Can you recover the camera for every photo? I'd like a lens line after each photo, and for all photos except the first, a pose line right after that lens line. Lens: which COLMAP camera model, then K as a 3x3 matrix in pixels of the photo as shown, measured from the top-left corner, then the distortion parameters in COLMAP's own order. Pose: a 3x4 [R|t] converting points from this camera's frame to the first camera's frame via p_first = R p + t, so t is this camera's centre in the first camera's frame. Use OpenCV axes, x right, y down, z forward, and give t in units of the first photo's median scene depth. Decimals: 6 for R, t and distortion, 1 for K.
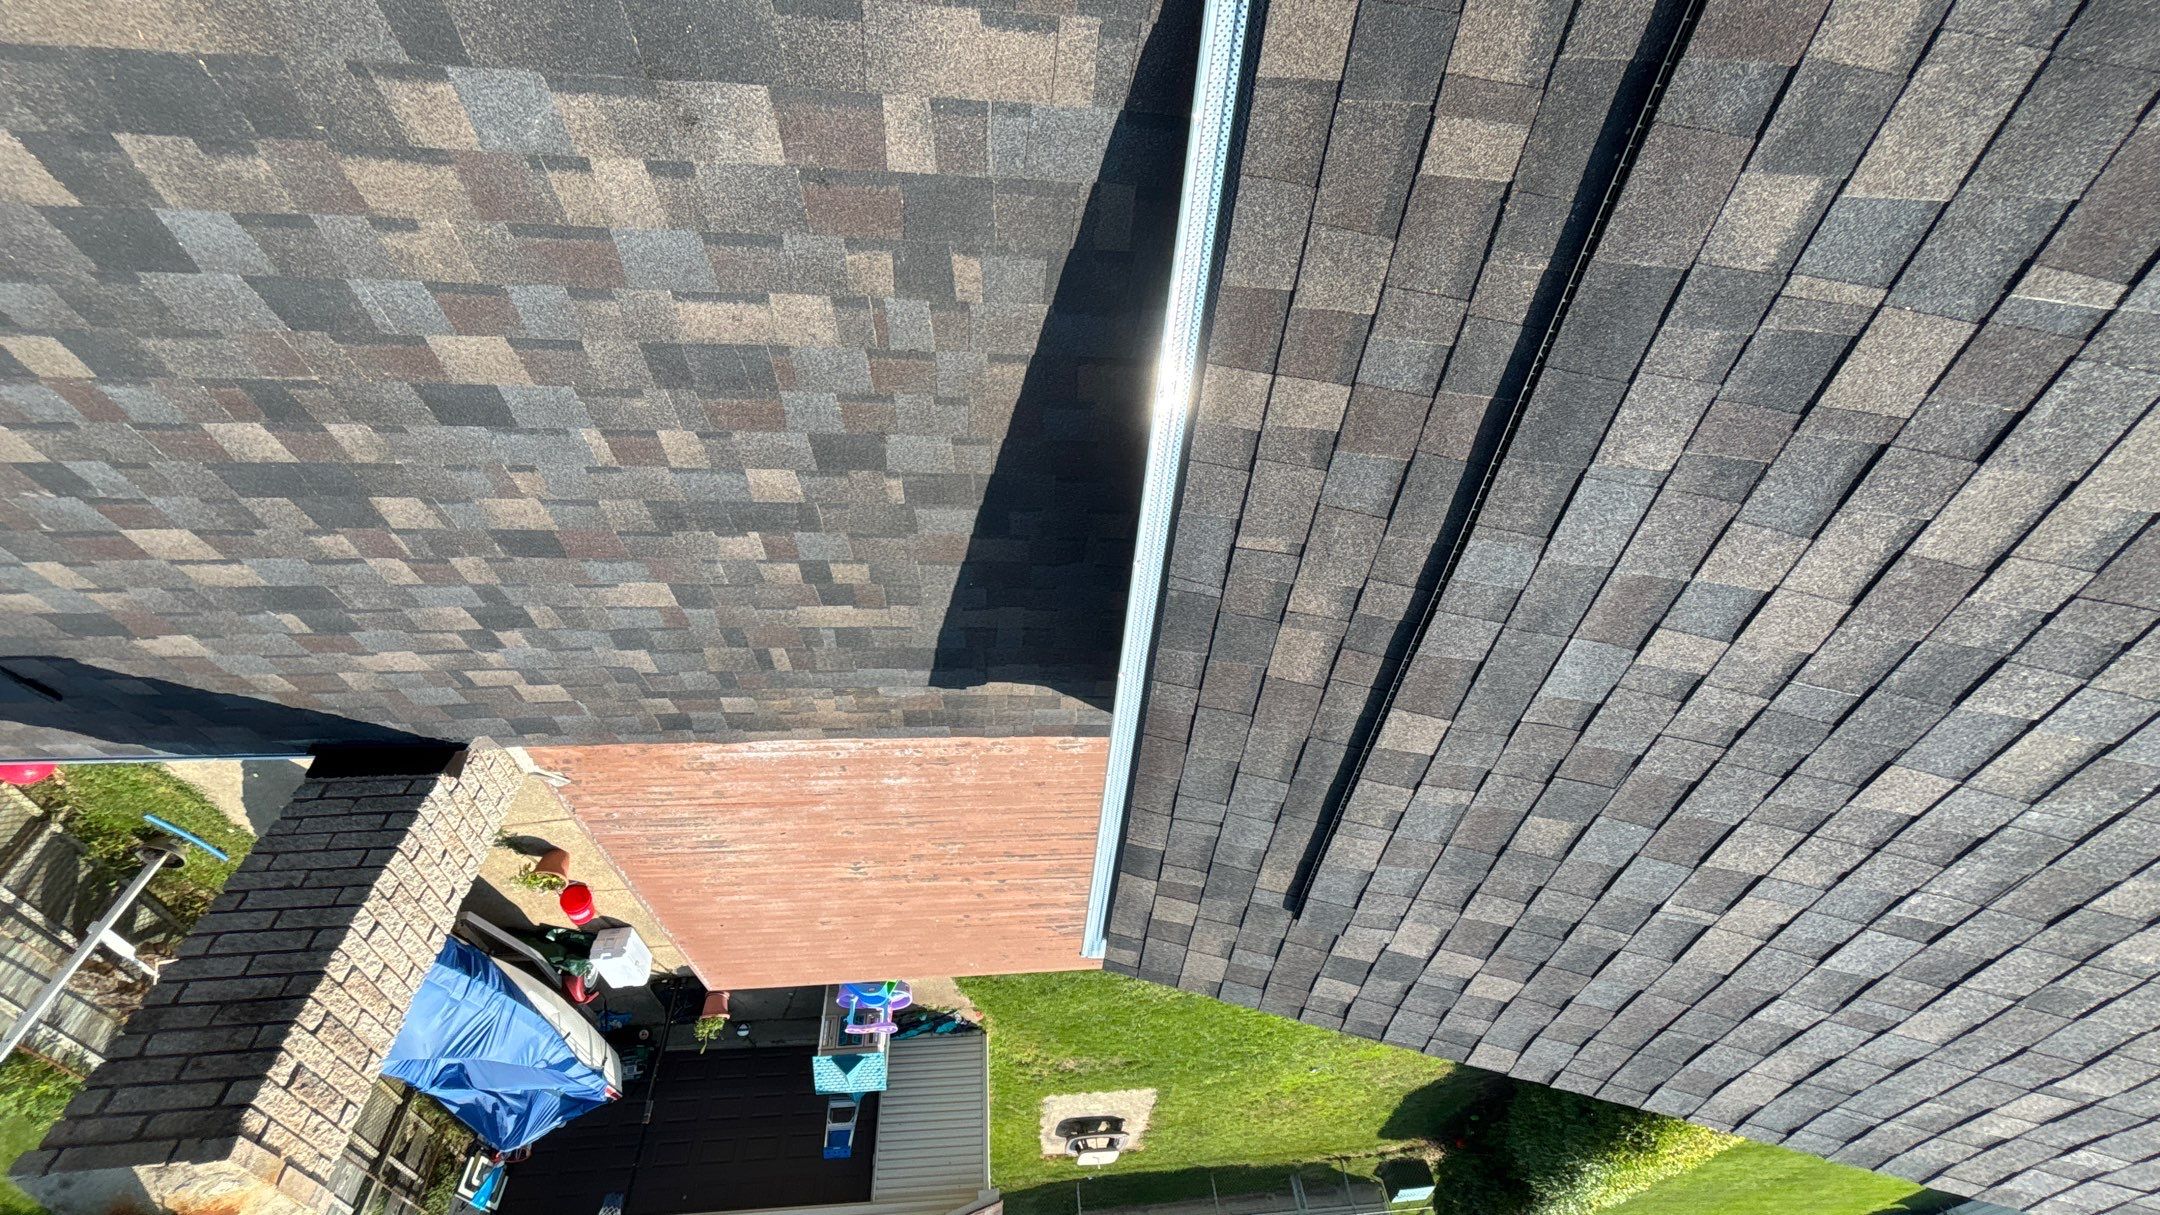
lens RADIAL K [[888.8, 0, 1086.4], [0, 888.8, 606.9], [0, 0, 1]] dist [-0.000324, 0.002384]
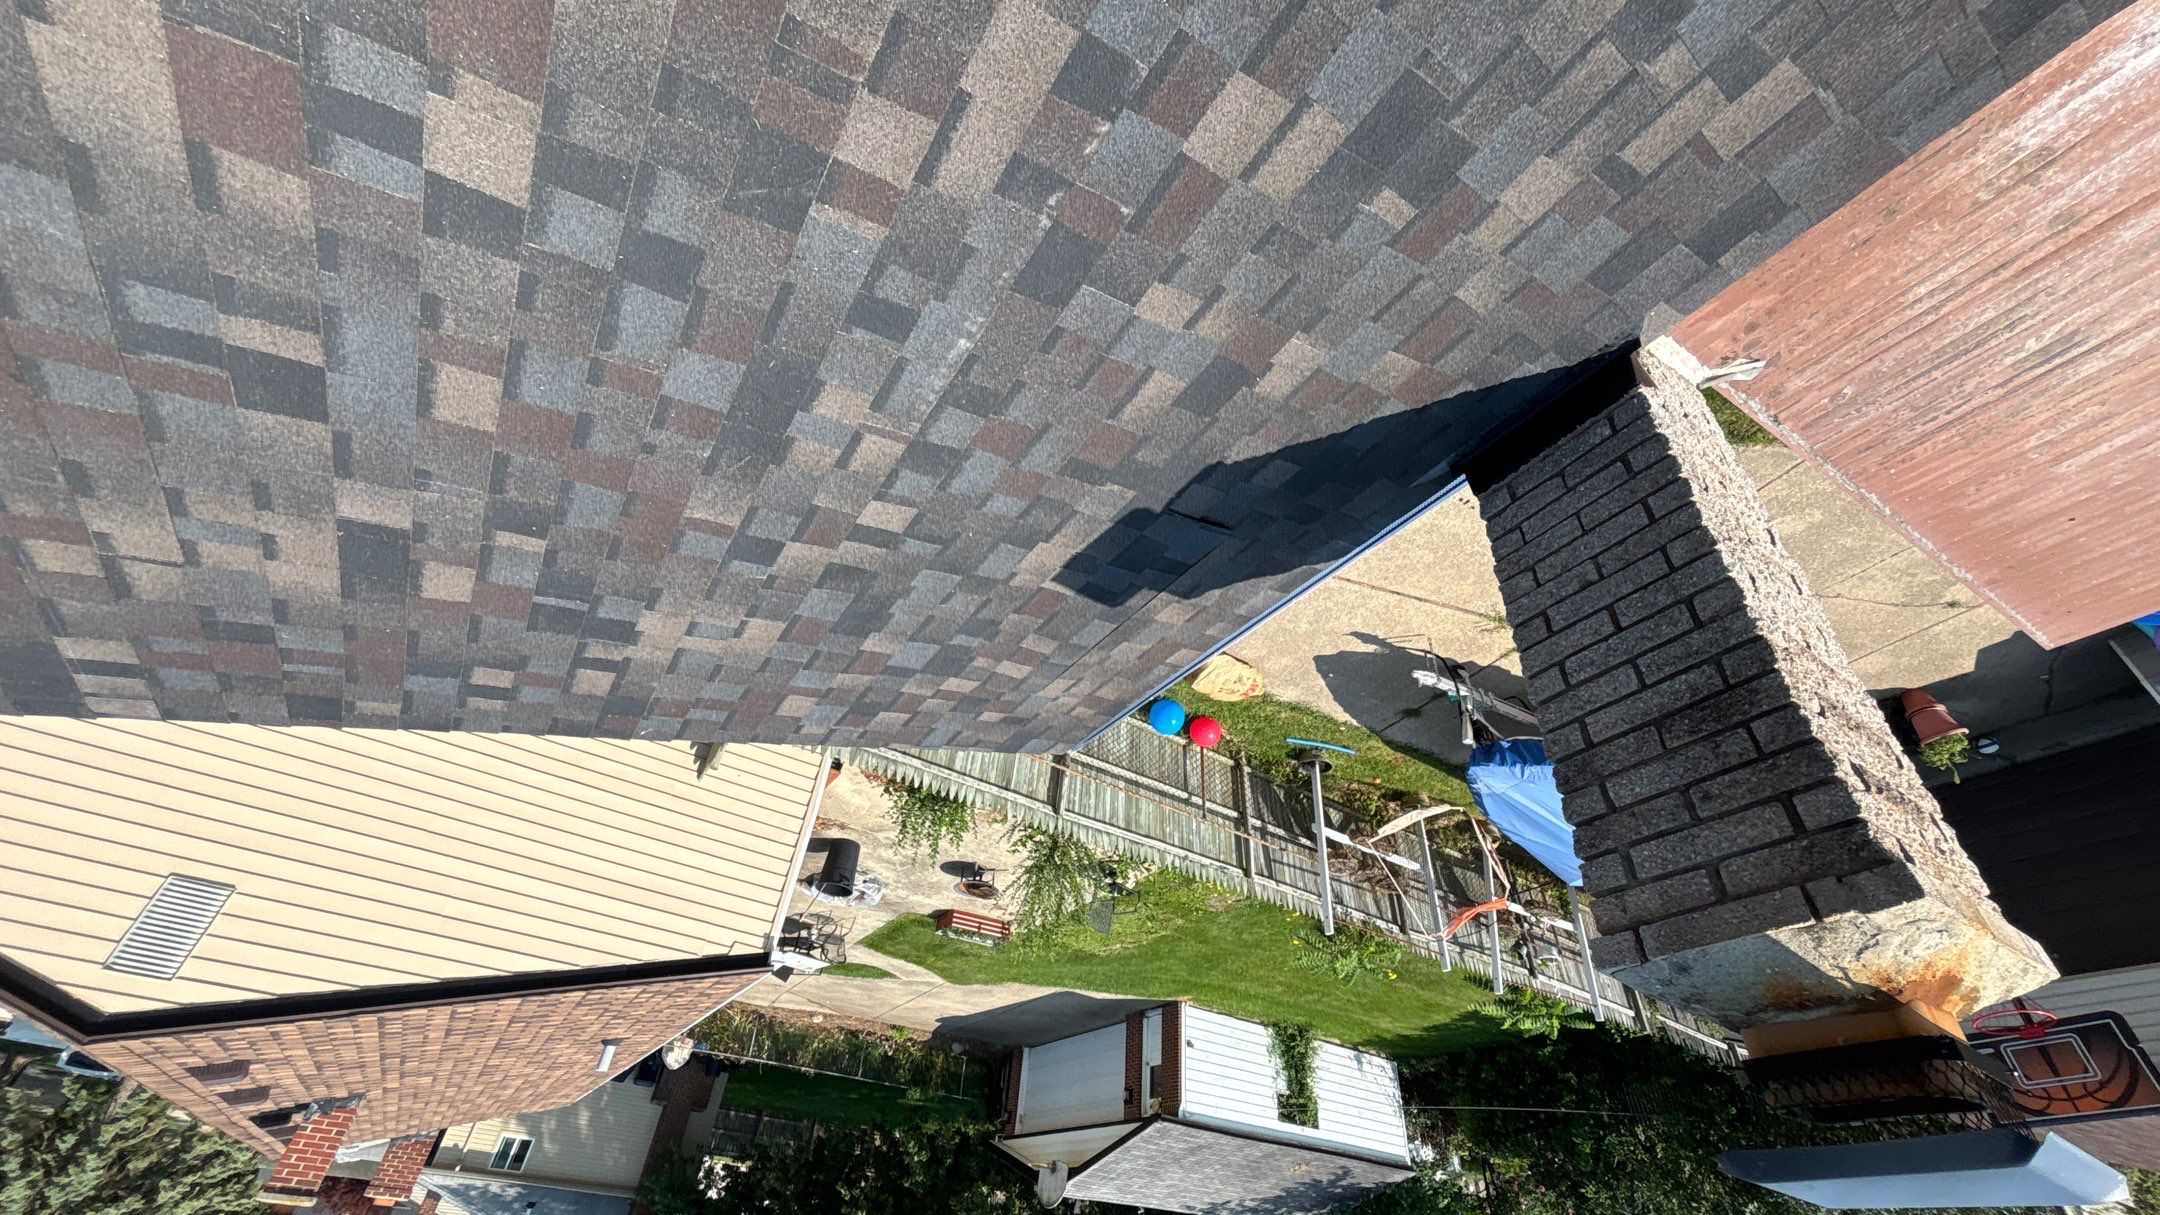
lens RADIAL K [[888.8, 0, 1072.0], [0, 888.8, 591.4], [0, 0, 1]] dist [-0.000324, 0.002384]
pose [[0.482962, -0.456222, -0.747402, -0.205976], [0.564011, 0.814984, -0.133018, 0.066171], [0.669806, -0.357300, 0.650920, 0.096673]]
